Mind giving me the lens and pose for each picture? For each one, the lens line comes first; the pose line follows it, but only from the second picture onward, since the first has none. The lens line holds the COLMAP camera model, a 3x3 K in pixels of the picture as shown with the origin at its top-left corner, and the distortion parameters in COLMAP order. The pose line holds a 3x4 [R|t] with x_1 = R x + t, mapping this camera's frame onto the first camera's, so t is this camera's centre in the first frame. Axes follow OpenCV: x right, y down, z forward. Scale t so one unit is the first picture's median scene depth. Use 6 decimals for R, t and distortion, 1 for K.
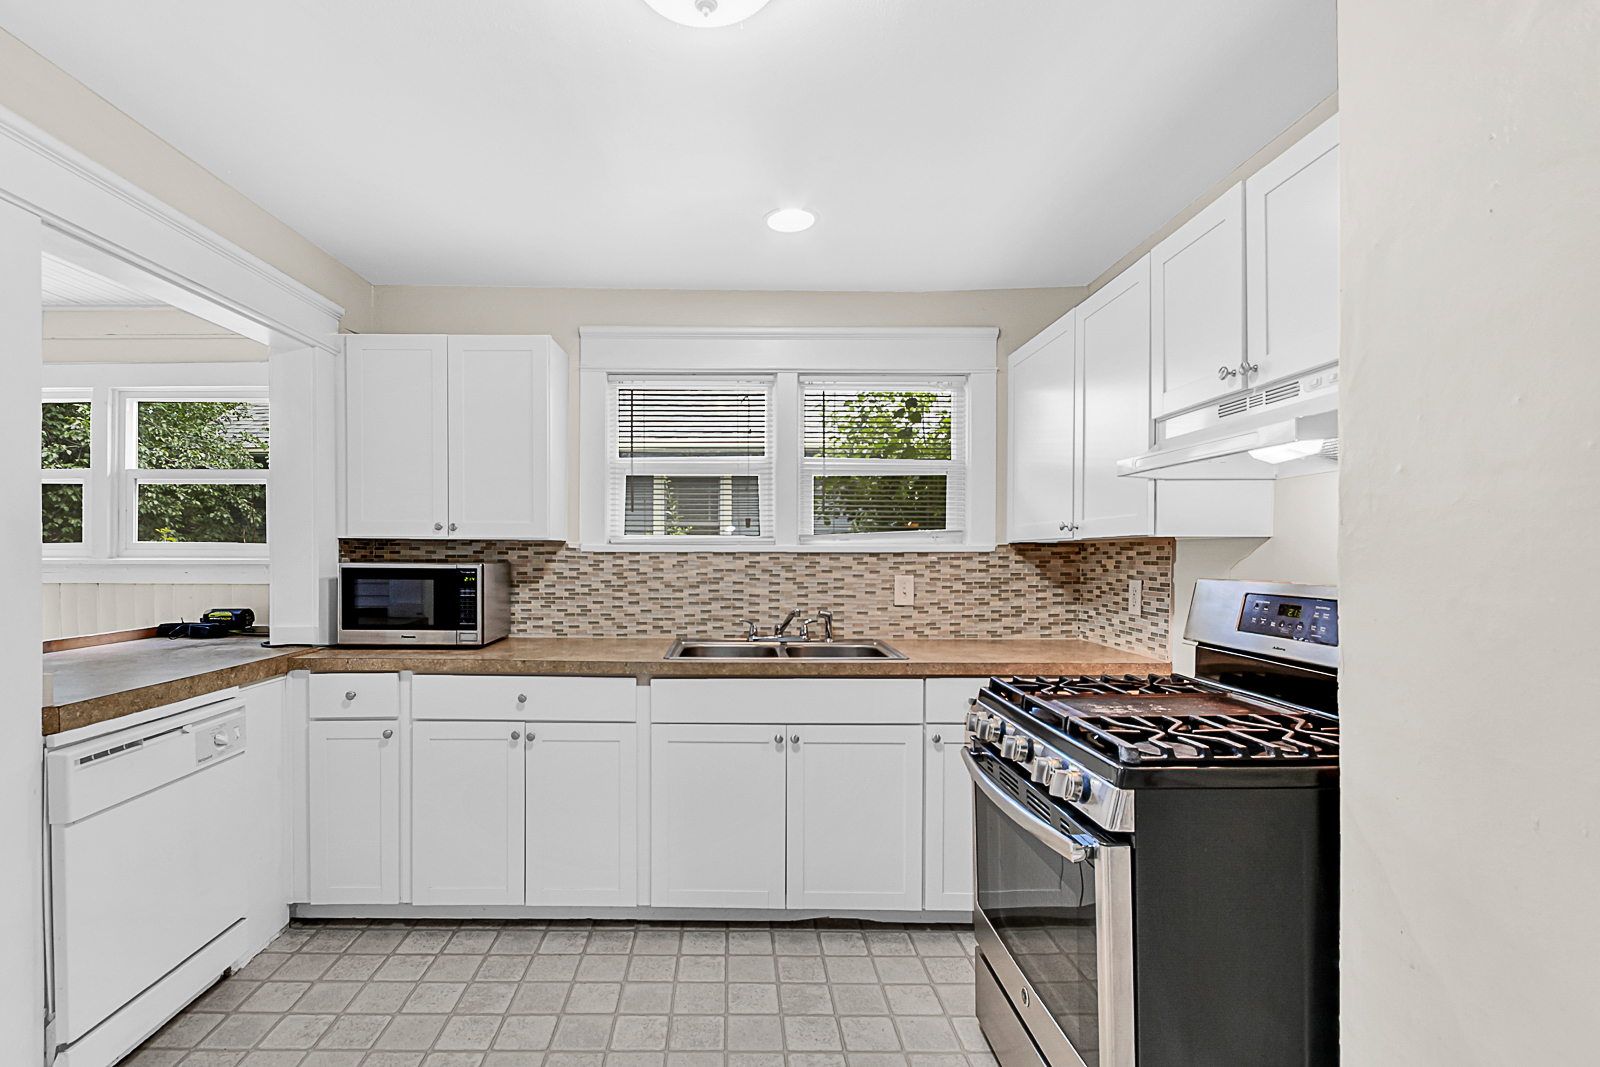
lens RADIAL K [[788.6, 0, 784.7], [0, 788.6, 559.4], [0, 0, 1]] dist [0.007002, -0.000776]
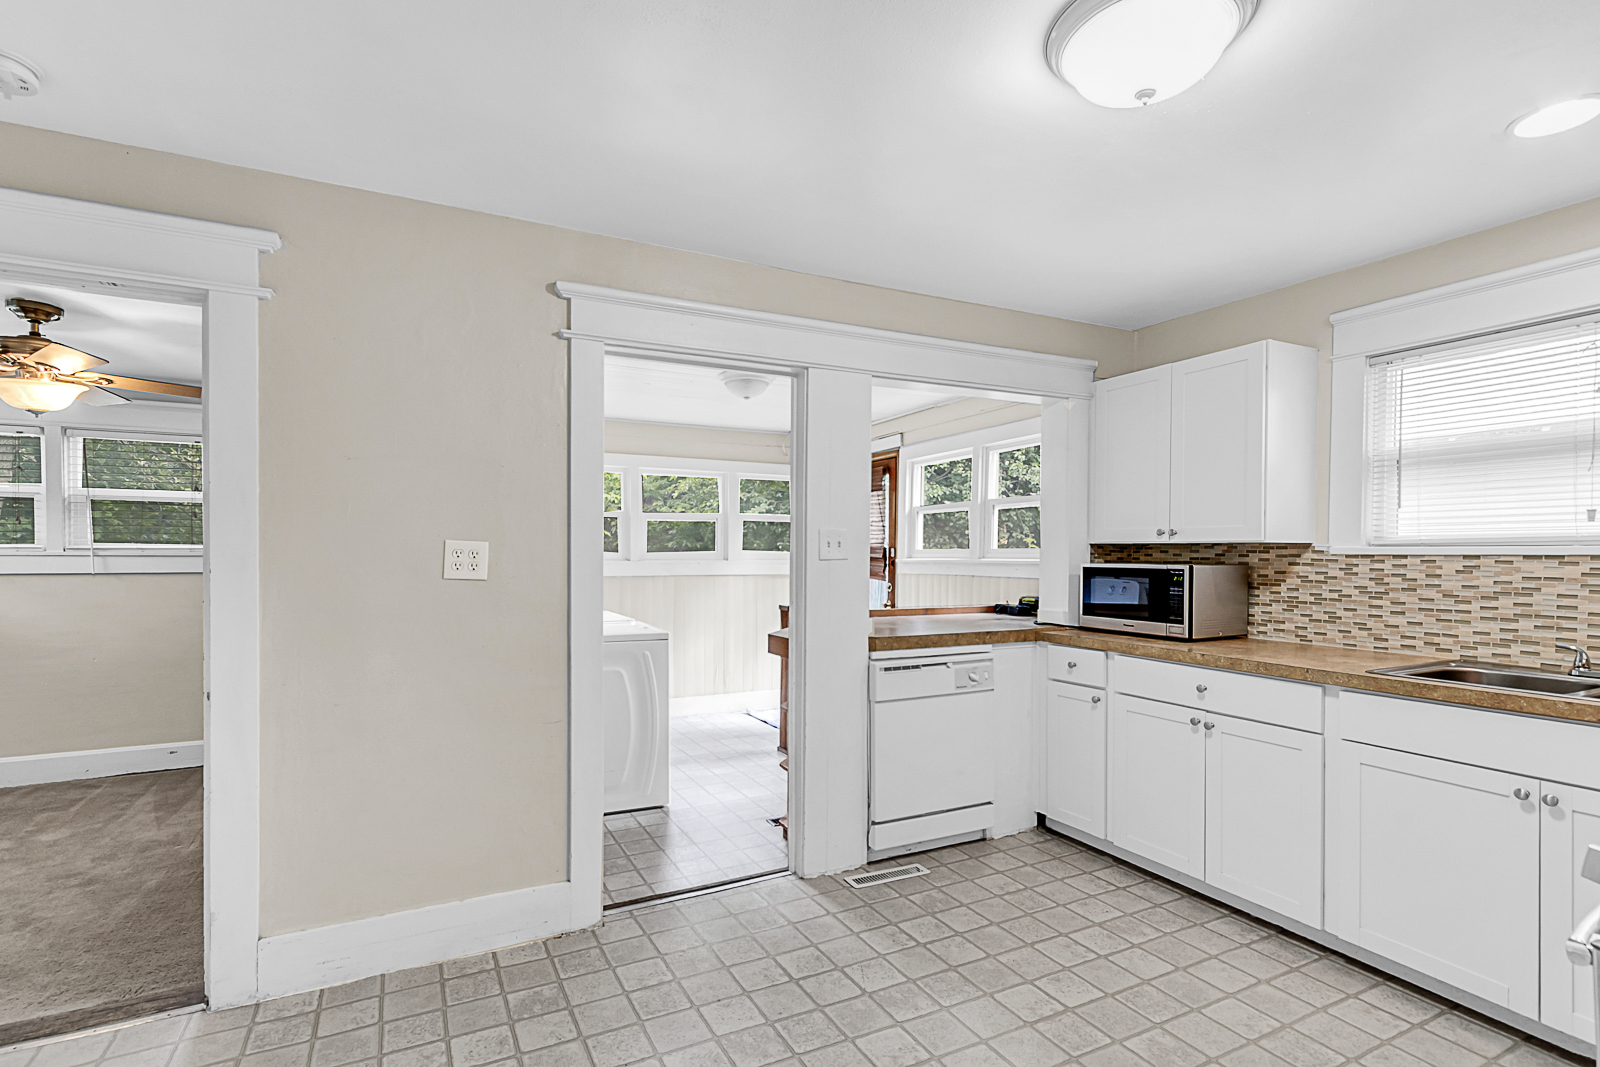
lens RADIAL K [[827.5, 0, 797.5], [0, 827.5, 564.4], [0, 0, 1]] dist [-0.002599, -0.011159]
pose [[0.427927, 0.007661, -0.903781, 0.354121], [-0.012006, 0.999924, 0.002792, 0.006765], [0.903734, 0.009656, 0.427986, 0.008787]]
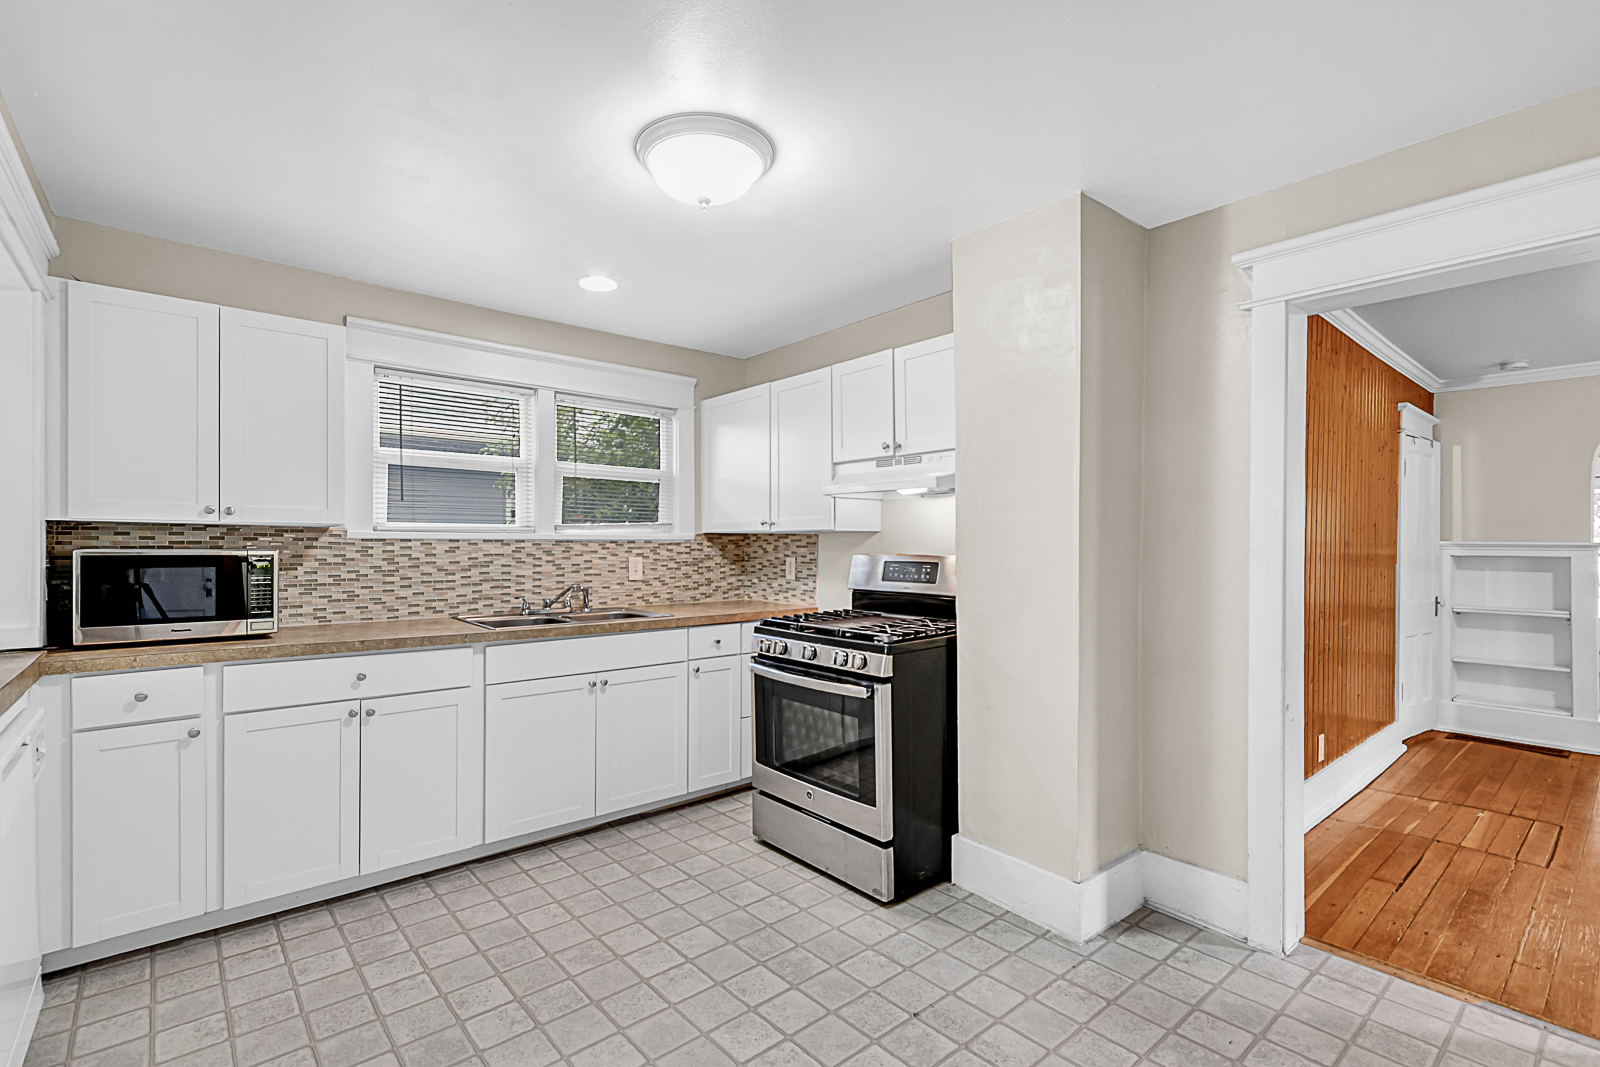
lens RADIAL K [[648.2, 0, 926.1], [0, 648.2, 539.7], [0, 0, 1]] dist [0.000319, -0.000302]
pose [[0.699945, 0.002049, 0.714194, -0.329830], [0.006253, 0.999940, -0.008997, 0.004360], [-0.714169, 0.010763, 0.699890, -0.112513]]
